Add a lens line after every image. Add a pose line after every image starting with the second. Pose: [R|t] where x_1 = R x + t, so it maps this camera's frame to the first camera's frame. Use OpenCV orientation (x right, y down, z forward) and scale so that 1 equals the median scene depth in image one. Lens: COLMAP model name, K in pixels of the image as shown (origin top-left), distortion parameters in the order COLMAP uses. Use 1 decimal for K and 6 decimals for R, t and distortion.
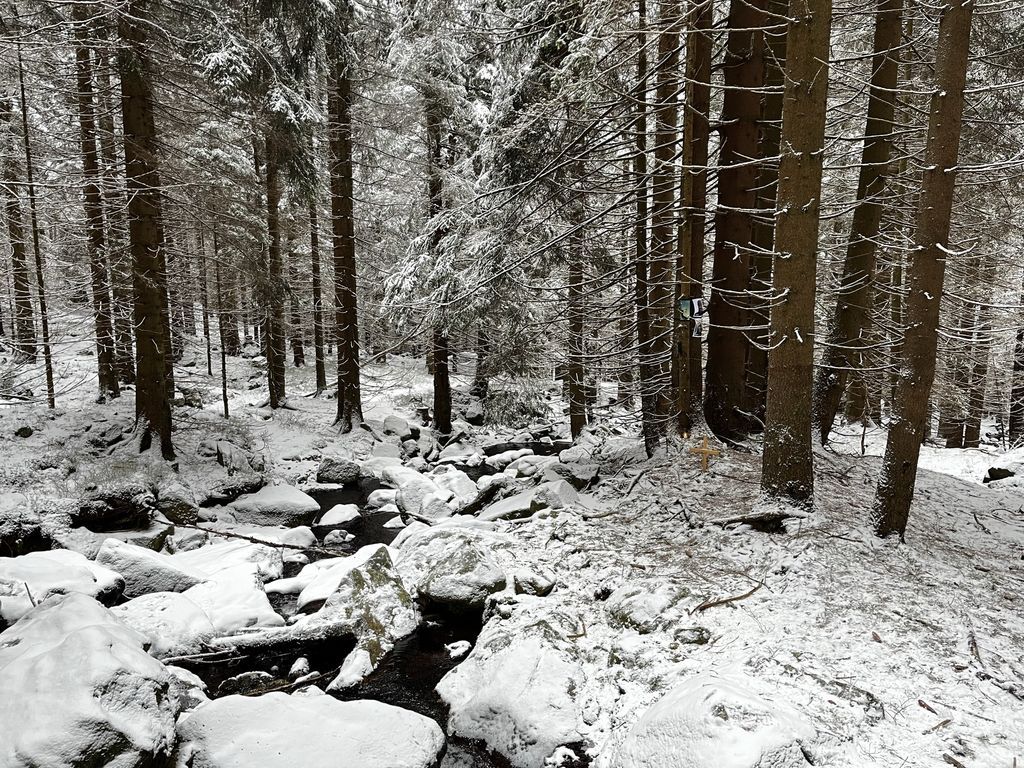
lens RADIAL K [[770.9, 0, 512.0], [0, 770.9, 384.0], [0, 0, 1]] dist [0.084099, -0.103396]
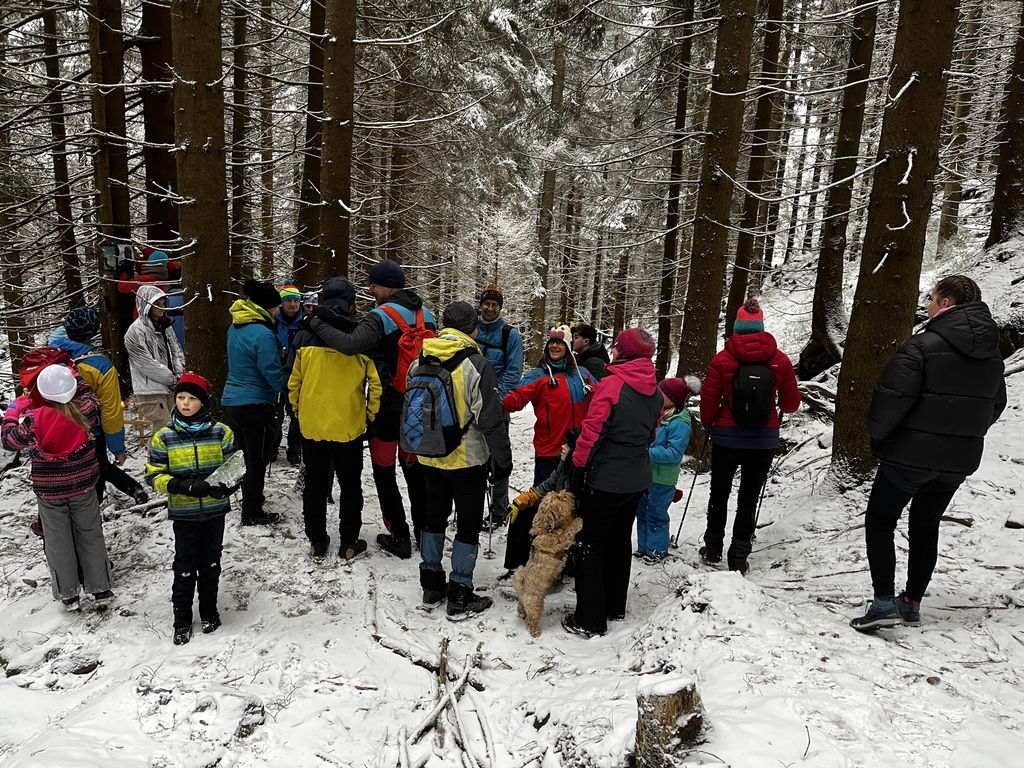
lens RADIAL K [[770.9, 0, 512.0], [0, 770.9, 384.0], [0, 0, 1]] dist [0.084099, -0.103396]
pose [[0.820698, -0.068851, 0.567198, 0.131062], [0.030091, 0.996544, 0.077428, -0.016279], [-0.570569, -0.046477, 0.819934, 0.062262]]
